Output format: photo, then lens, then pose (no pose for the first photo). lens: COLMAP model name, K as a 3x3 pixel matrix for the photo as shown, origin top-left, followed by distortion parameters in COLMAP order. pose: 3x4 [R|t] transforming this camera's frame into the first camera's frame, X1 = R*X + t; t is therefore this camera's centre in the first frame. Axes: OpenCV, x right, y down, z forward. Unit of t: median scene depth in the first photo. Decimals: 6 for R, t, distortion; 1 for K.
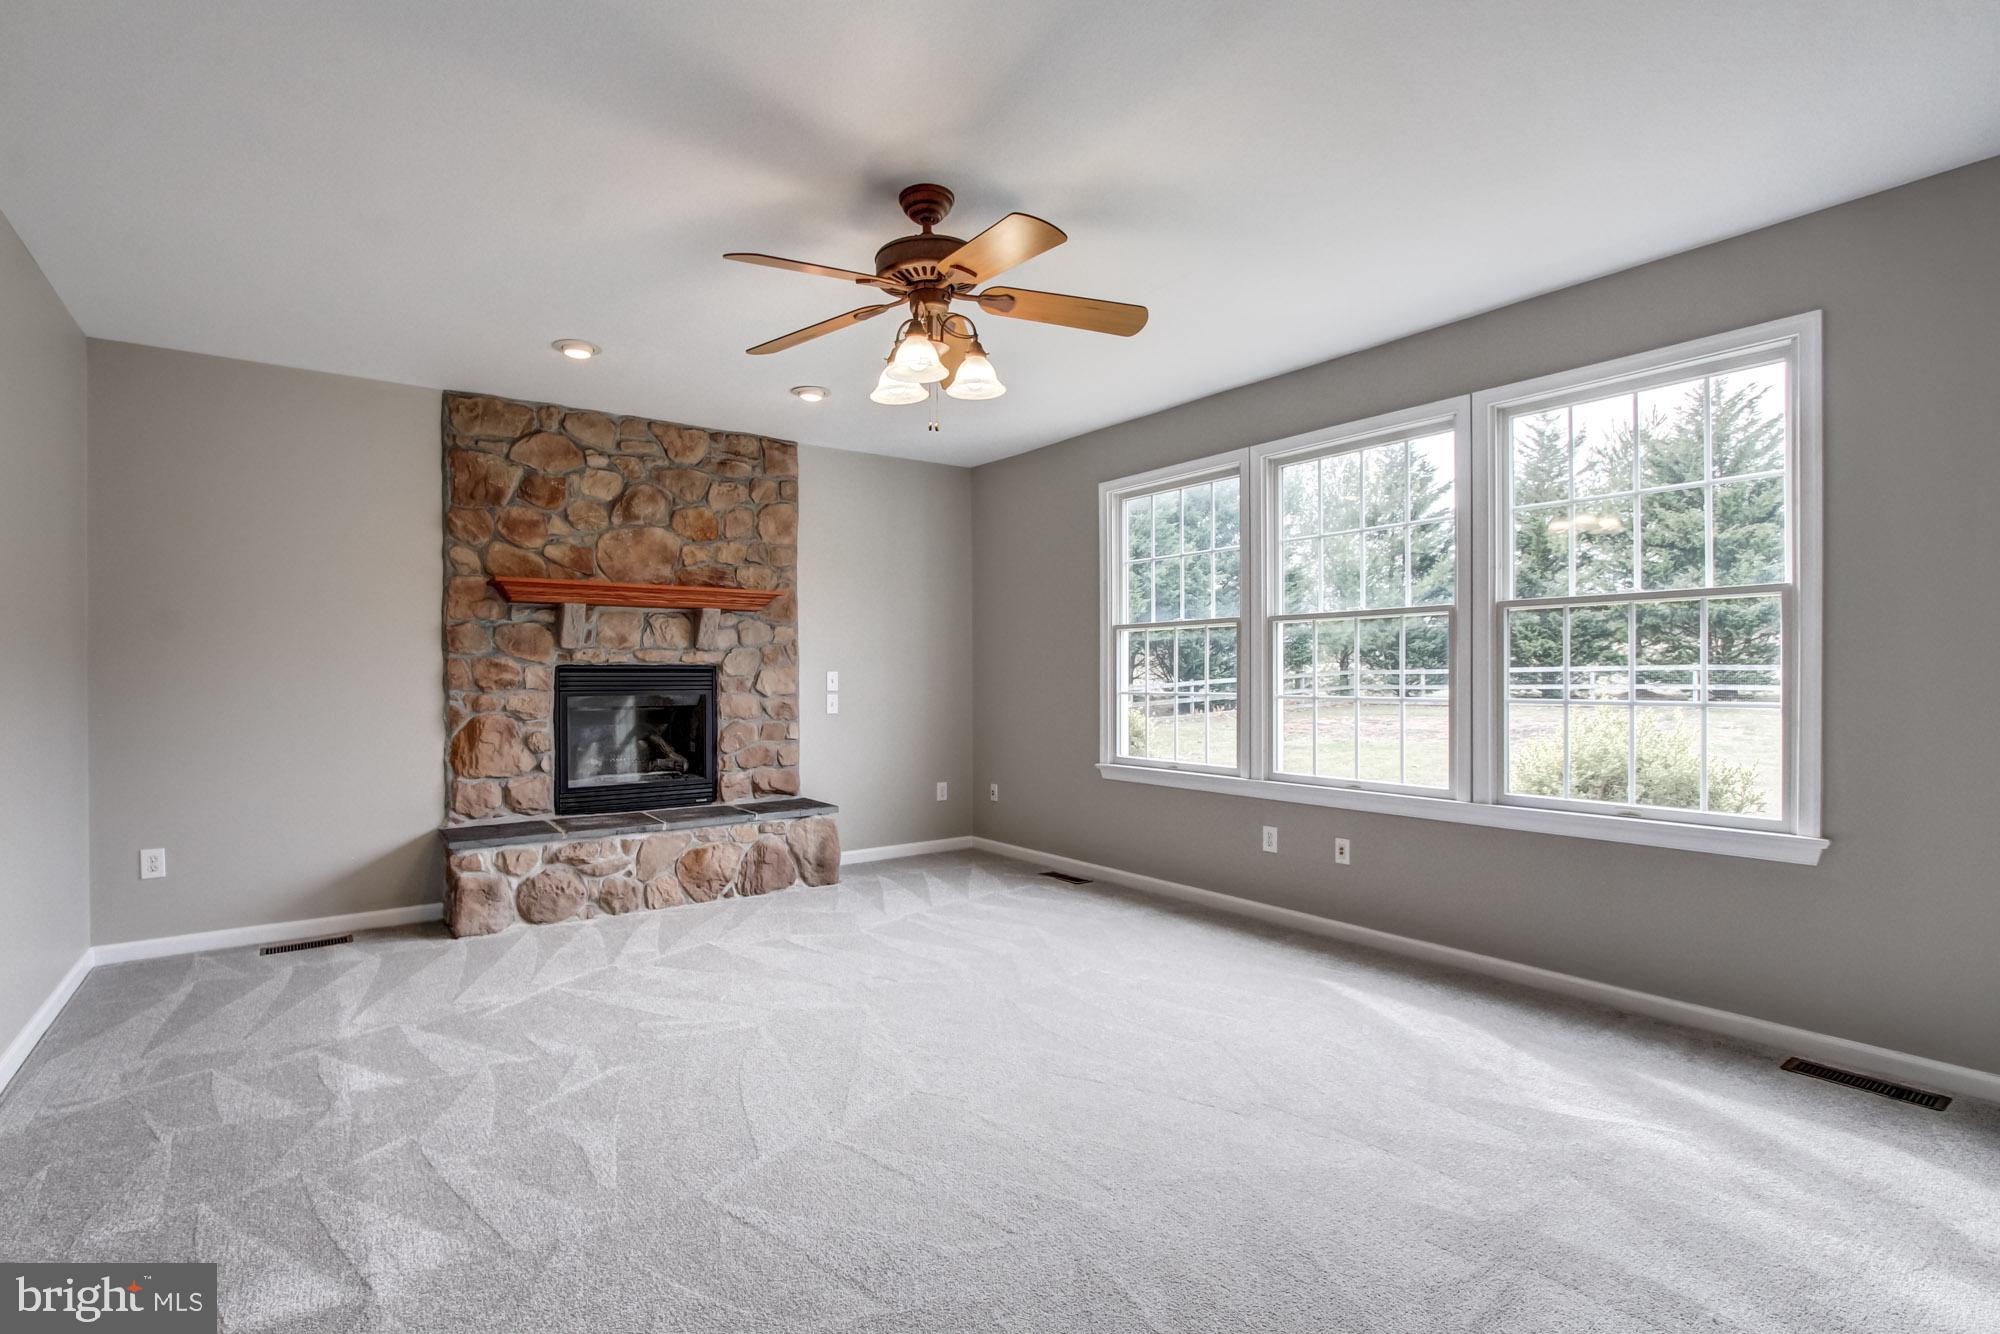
lens RADIAL K [[927.4, 0, 951.0], [0, 927.4, 678.9], [0, 0, 1]] dist [-0.001433, -0.009108]
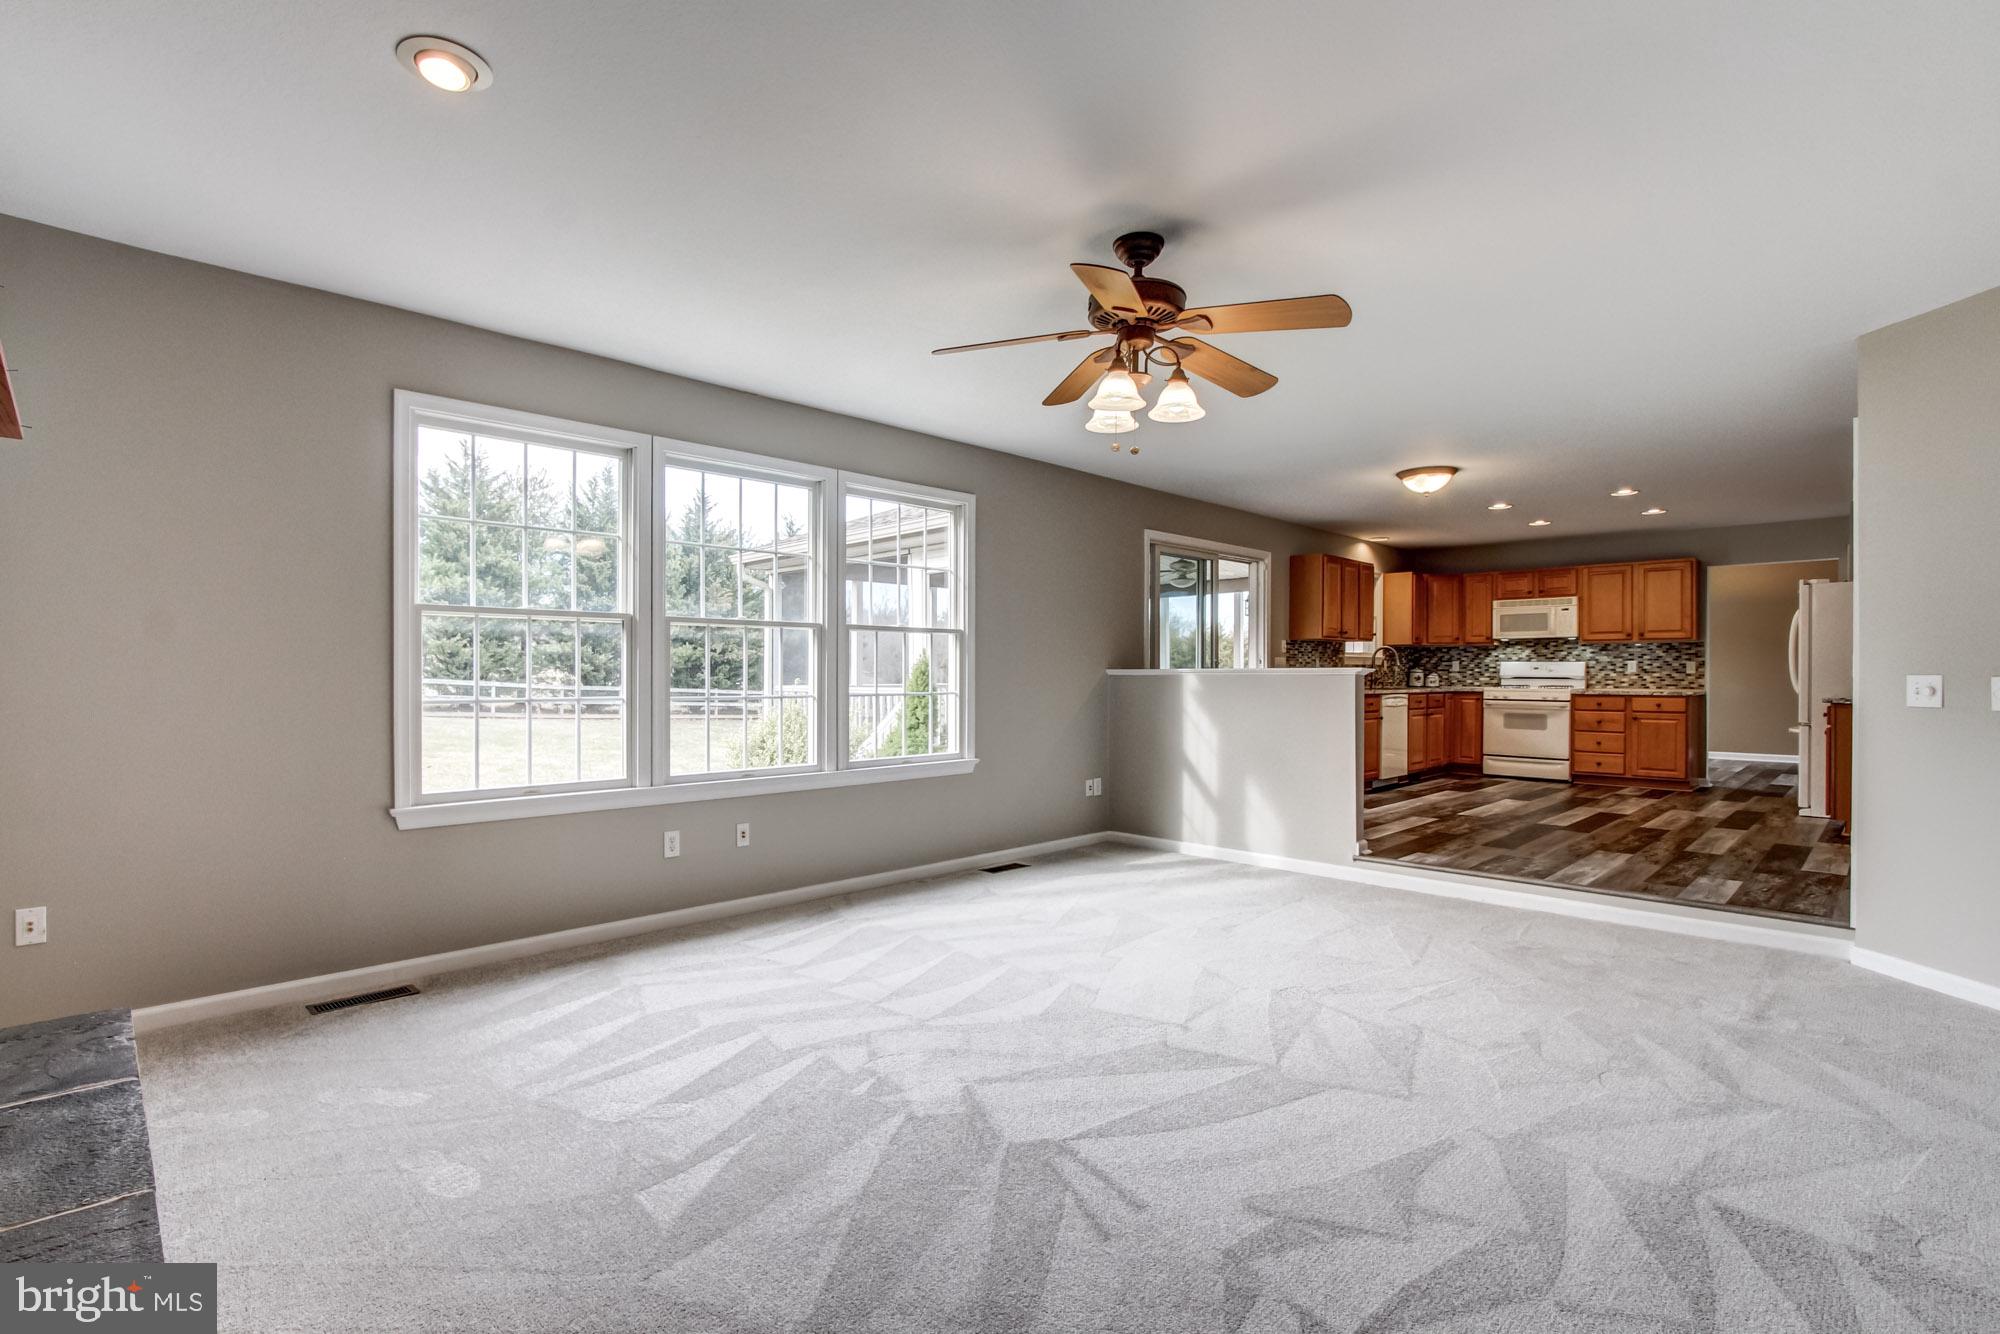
lens RADIAL K [[927.4, 0, 951.0], [0, 927.4, 678.9], [0, 0, 1]] dist [-0.001433, -0.009108]
pose [[-0.136958, -0.001716, 0.990575, -0.645659], [0.003453, 0.999992, 0.002210, -0.003490], [-0.990571, 0.003723, -0.136951, 0.808207]]
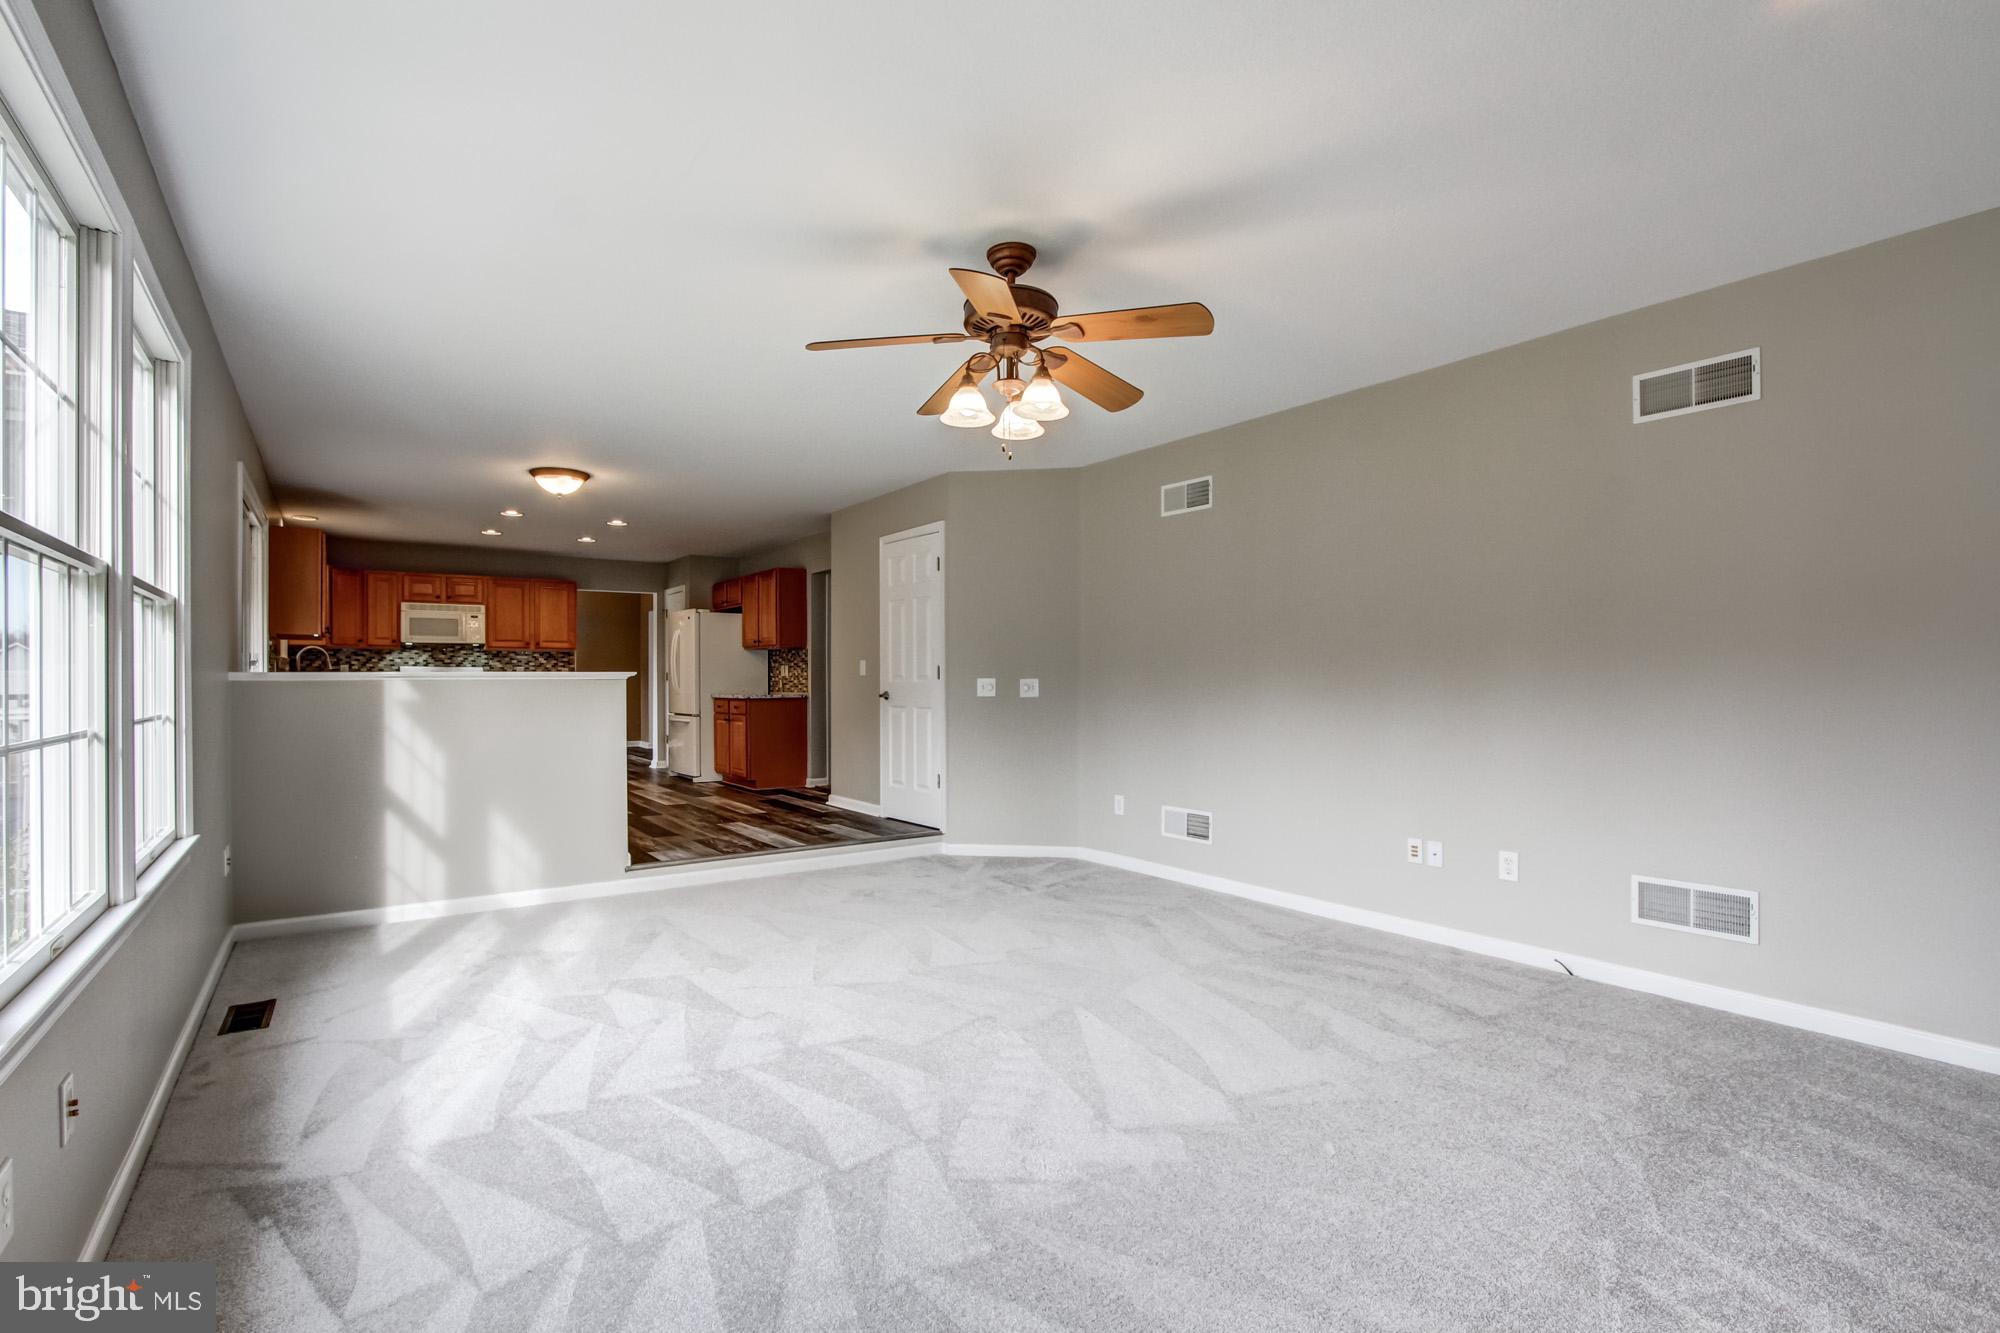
lens RADIAL K [[927.4, 0, 951.0], [0, 927.4, 678.4], [0, 0, 1]] dist [-0.001433, -0.009108]
pose [[-0.999468, 0.005803, 0.032104, 0.006839], [0.005910, 0.999977, 0.003254, -0.006554], [-0.032084, 0.003442, -0.999479, 1.254116]]
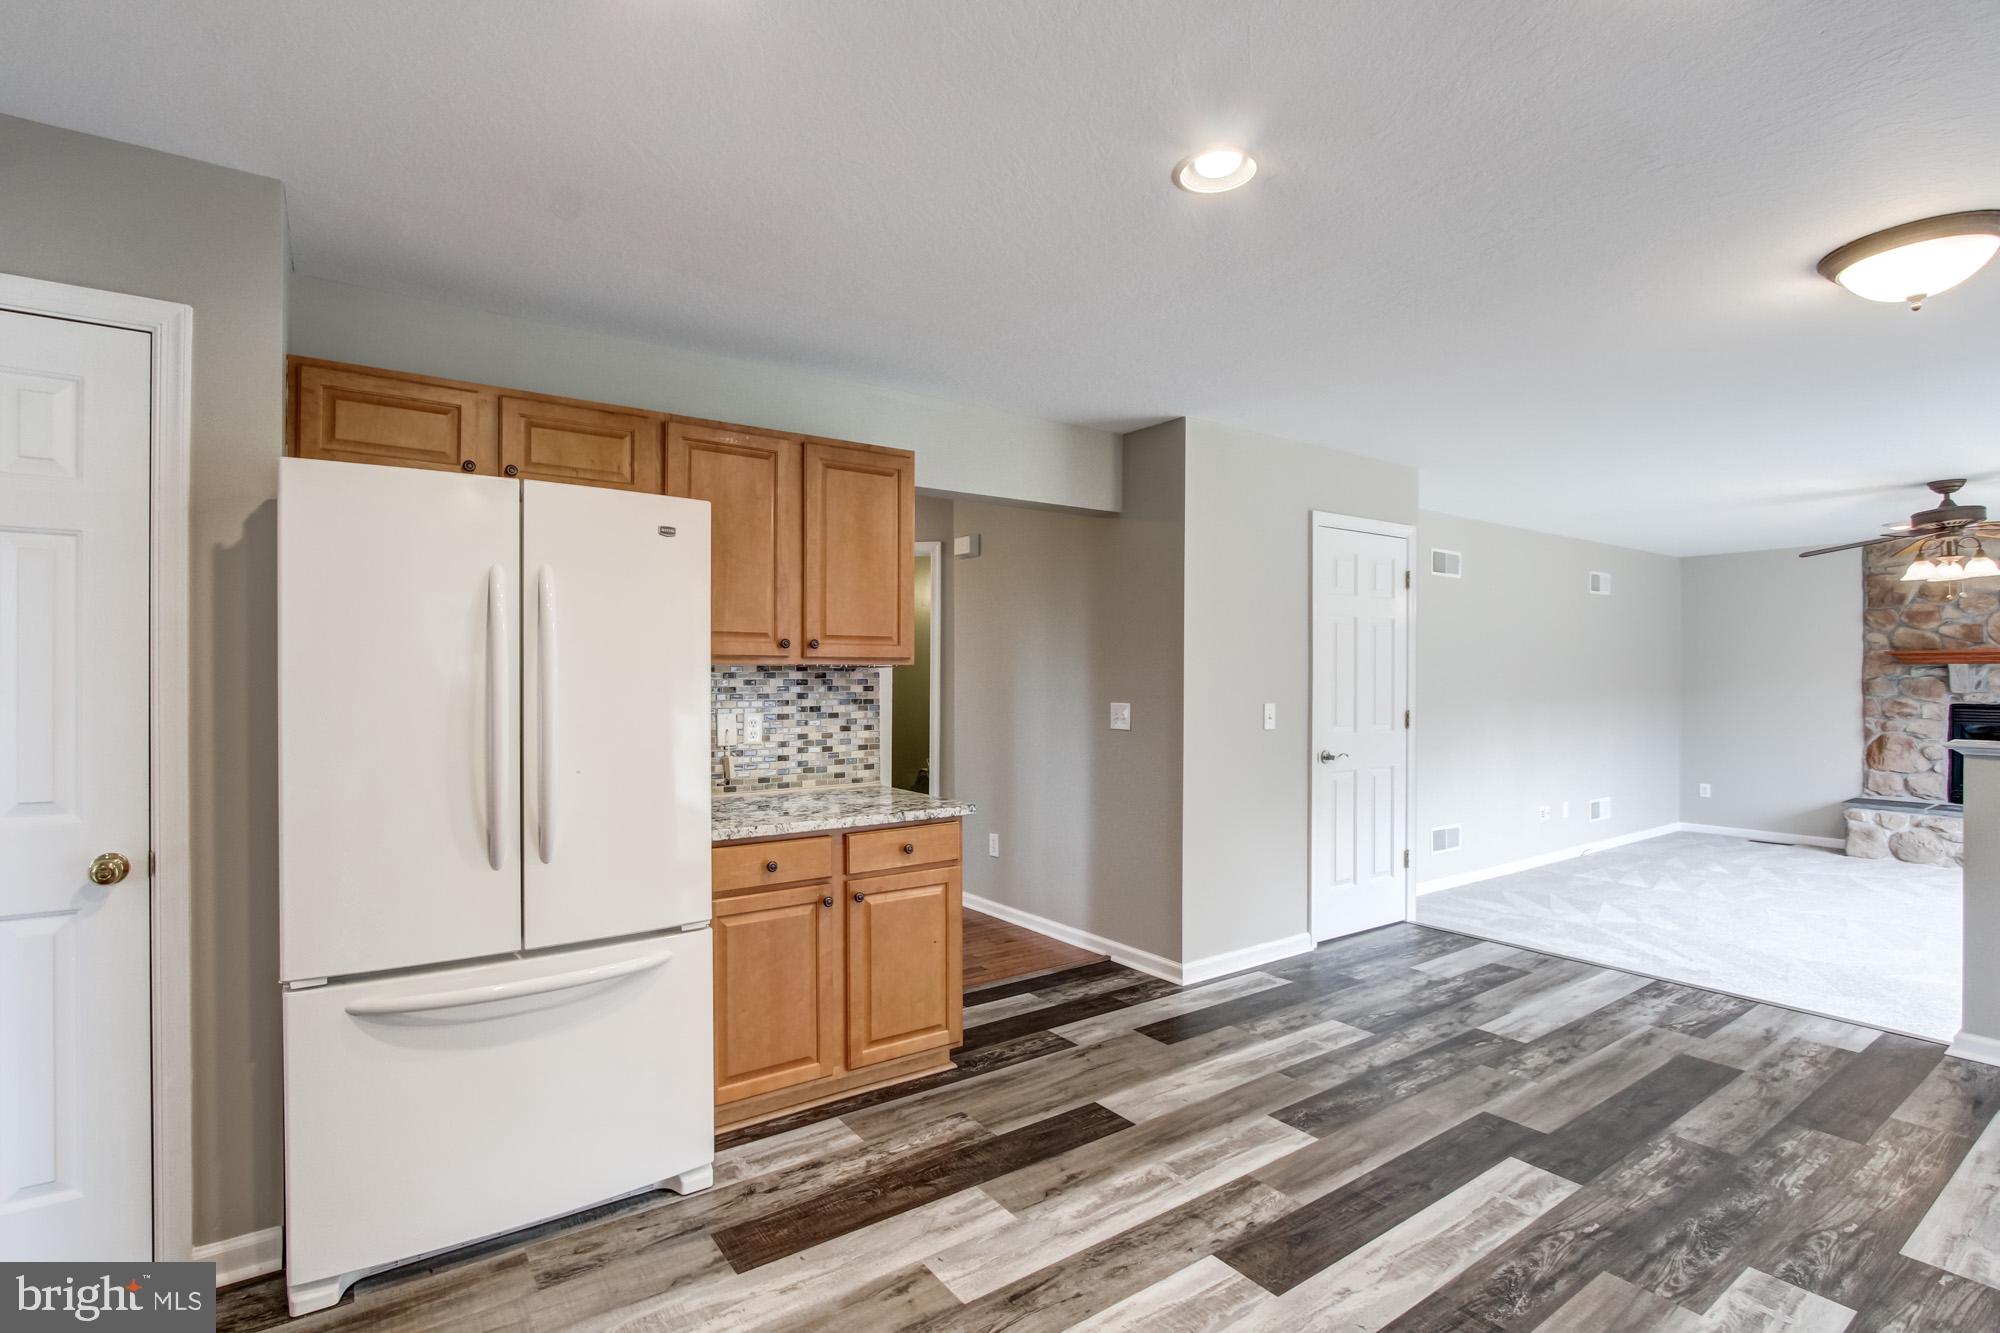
lens RADIAL K [[927.4, 0, 951.0], [0, 927.4, 678.4], [0, 0, 1]] dist [-0.001433, -0.009108]
pose [[-0.024907, 0.008498, -0.999654, 1.173675], [-0.003506, 0.999957, 0.008588, -0.067456], [0.999684, 0.003718, -0.024876, -0.632406]]
